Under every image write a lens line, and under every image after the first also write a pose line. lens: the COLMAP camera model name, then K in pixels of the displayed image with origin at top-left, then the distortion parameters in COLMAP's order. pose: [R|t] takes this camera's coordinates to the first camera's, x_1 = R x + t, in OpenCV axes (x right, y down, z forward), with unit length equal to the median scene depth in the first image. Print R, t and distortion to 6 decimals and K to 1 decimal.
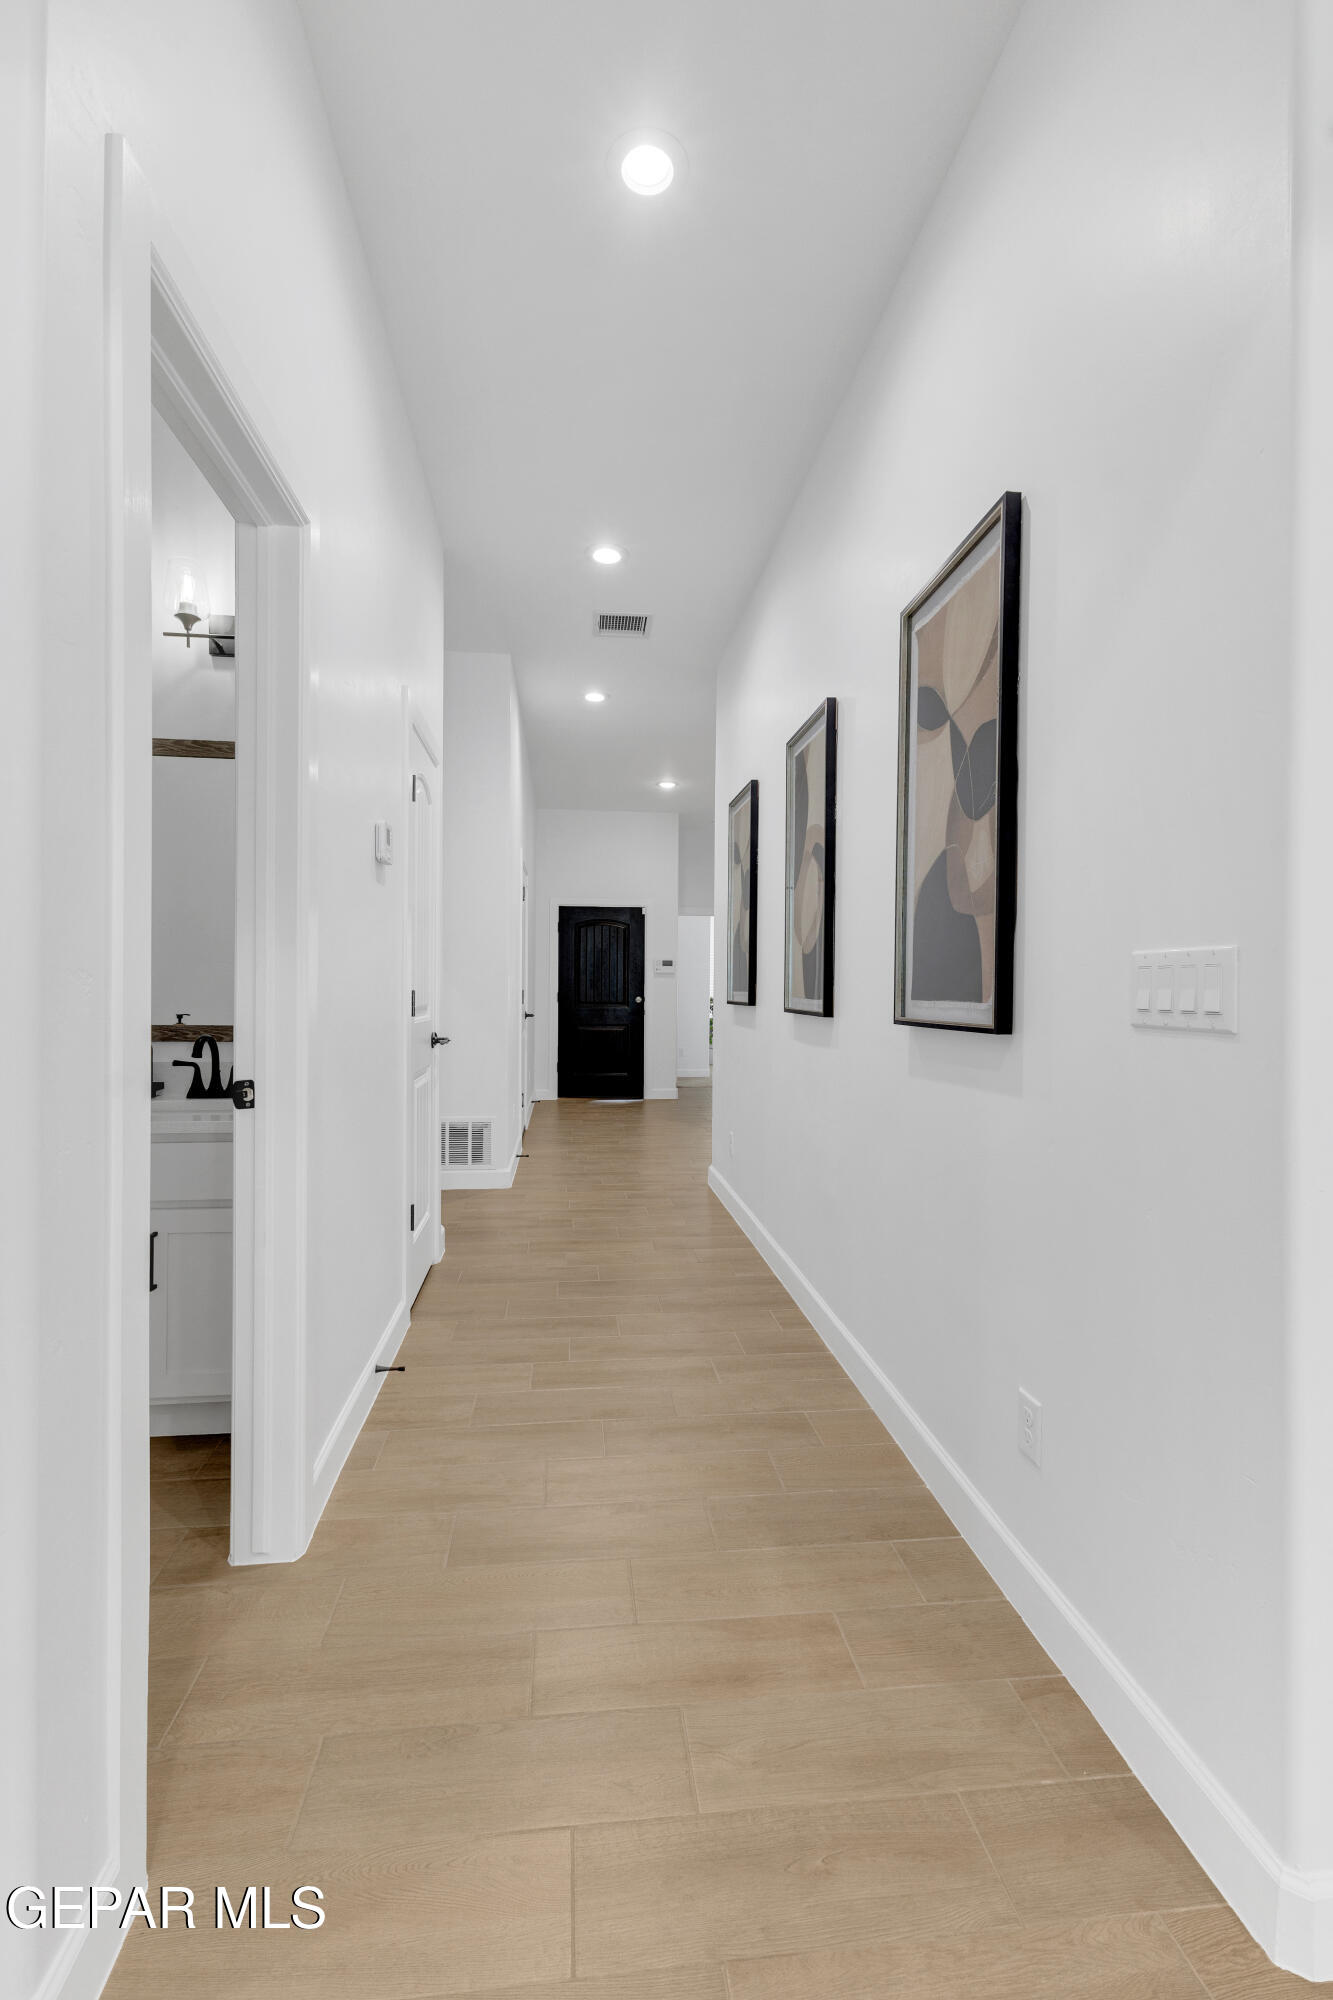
lens RADIAL K [[890.7, 0, 661.5], [0, 890.7, 1000.4], [0, 0, 1]] dist [0.004288, 0.000406]
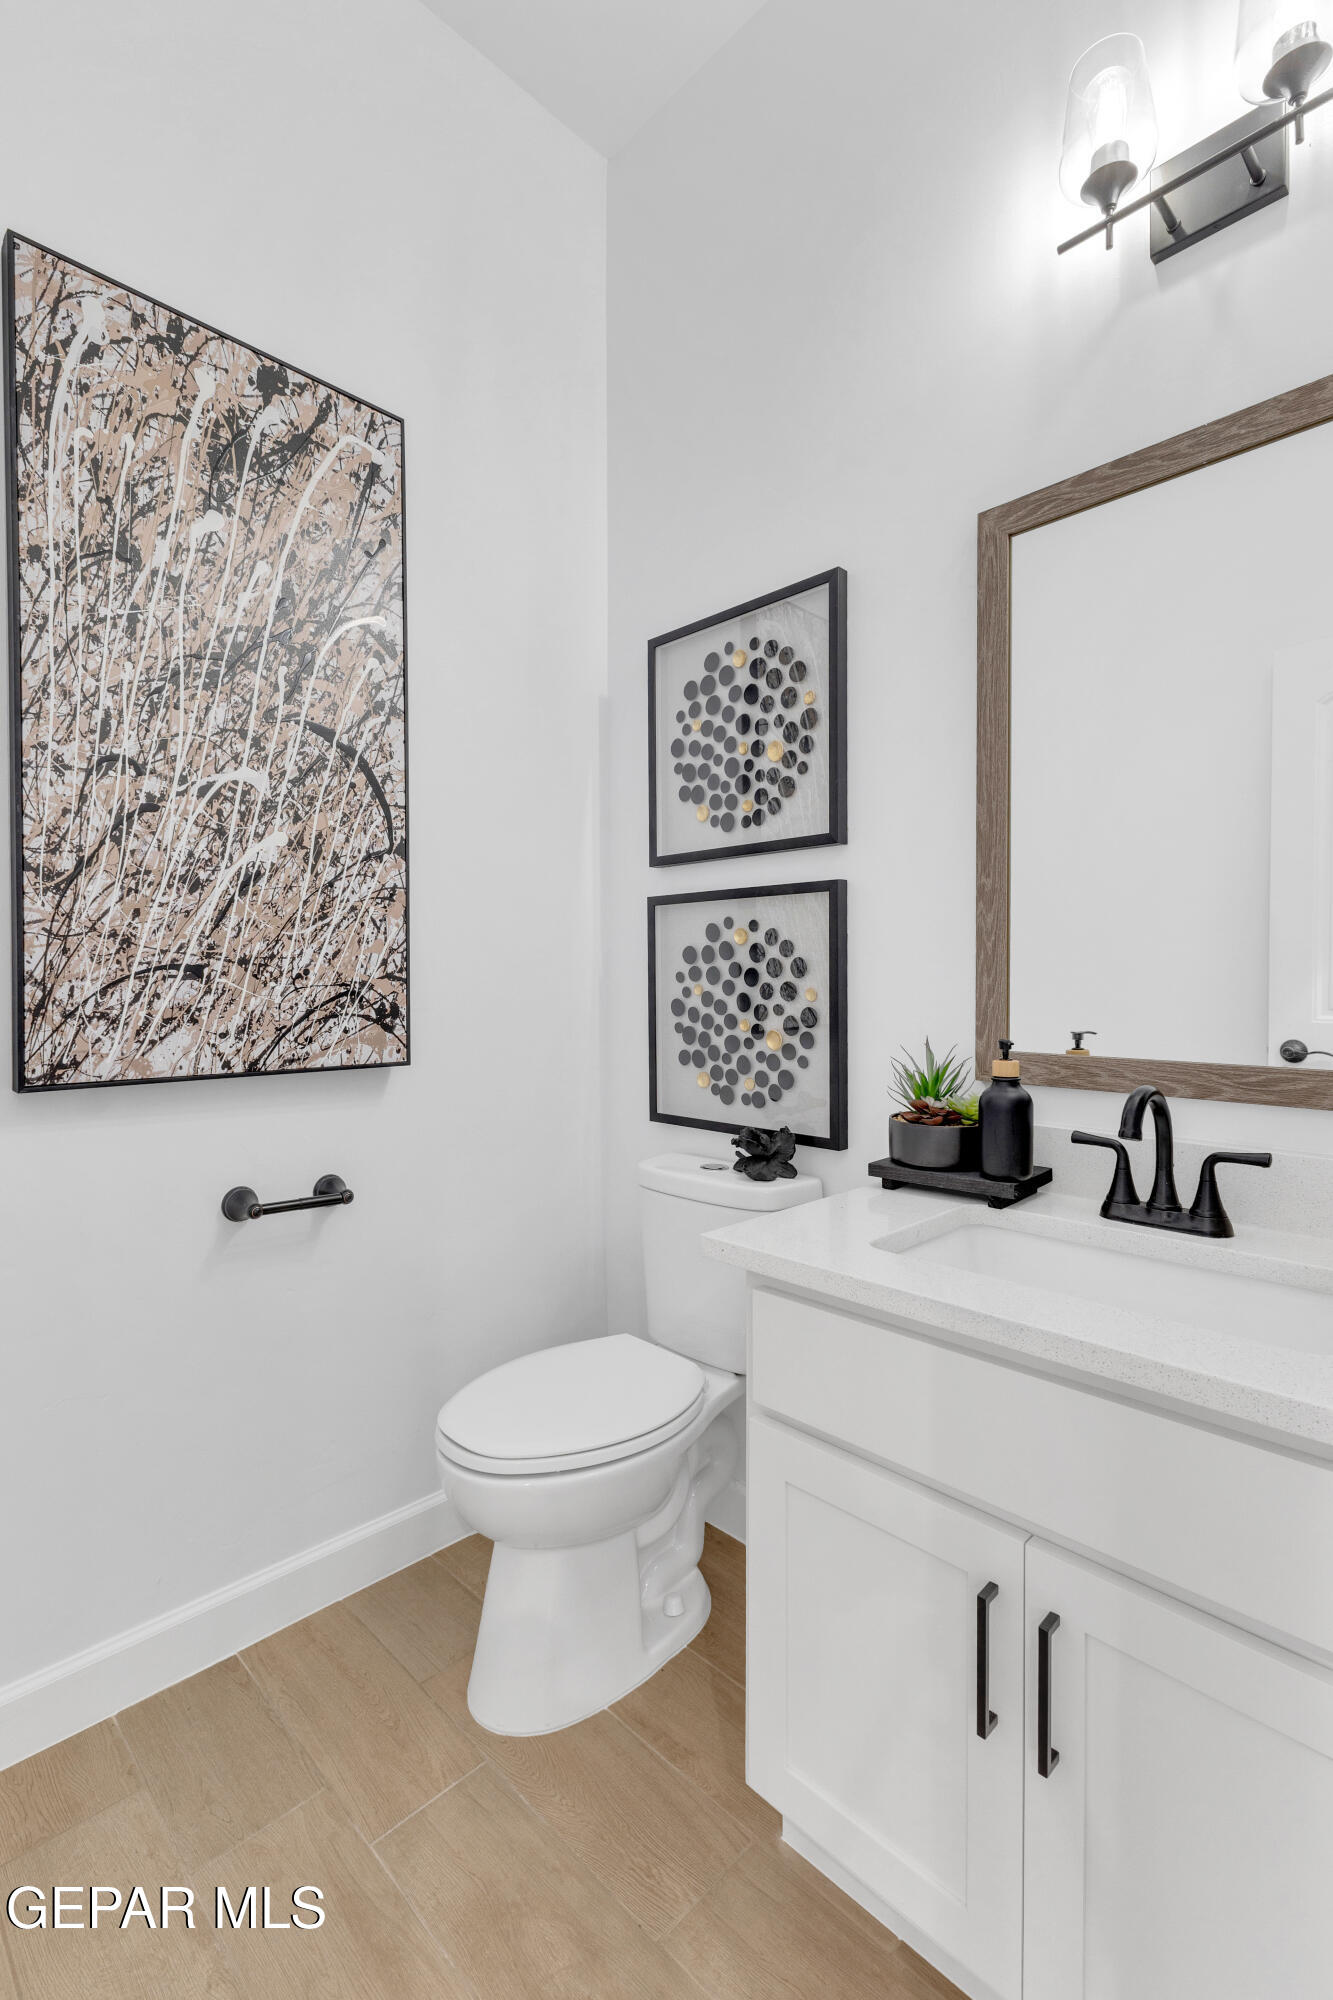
lens RADIAL K [[890.7, 0, 662.1], [0, 890.7, 998.6], [0, 0, 1]] dist [0.004288, 0.000406]
pose [[0.628863, 0.001186, -0.777515, -0.309699], [0.000152, 0.999999, 0.001649, -0.005793], [0.777516, -0.001155, 0.628862, 0.519306]]
